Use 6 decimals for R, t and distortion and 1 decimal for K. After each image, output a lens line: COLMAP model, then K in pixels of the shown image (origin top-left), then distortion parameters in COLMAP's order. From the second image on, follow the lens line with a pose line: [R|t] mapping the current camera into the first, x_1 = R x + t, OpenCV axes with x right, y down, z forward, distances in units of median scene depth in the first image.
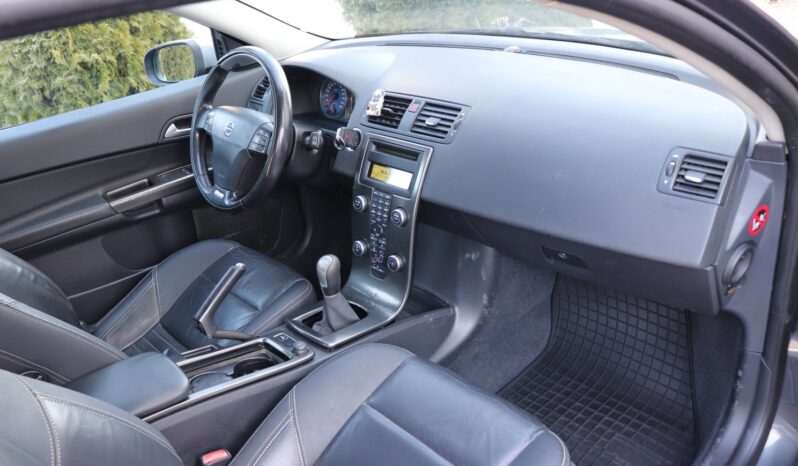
lens RADIAL K [[671.8, 0, 391.1], [0, 671.8, 238.4], [0, 0, 1]] dist [-0.189260, 0.184569]
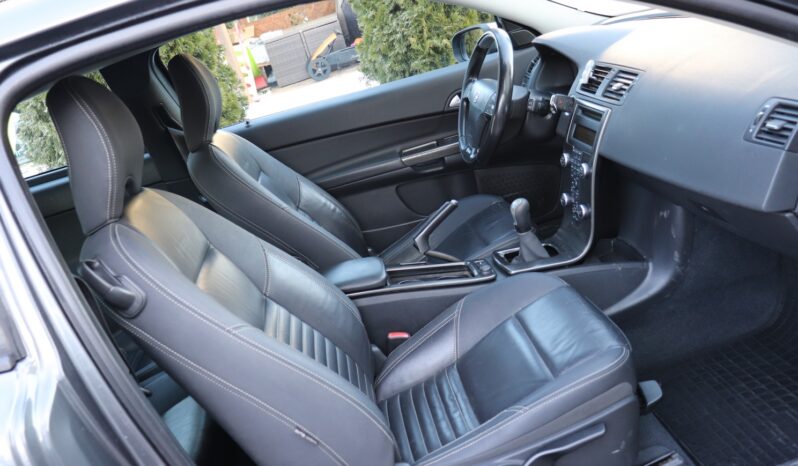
lens RADIAL K [[768.9, 0, 399.0], [0, 768.9, 233.0], [0, 0, 1]] dist [-0.083571, 0.012841]
pose [[0.809222, 0.082292, -0.581711, 0.494481], [-0.095401, 0.995406, 0.008102, 0.088791], [0.579705, 0.048939, 0.813355, -0.225391]]
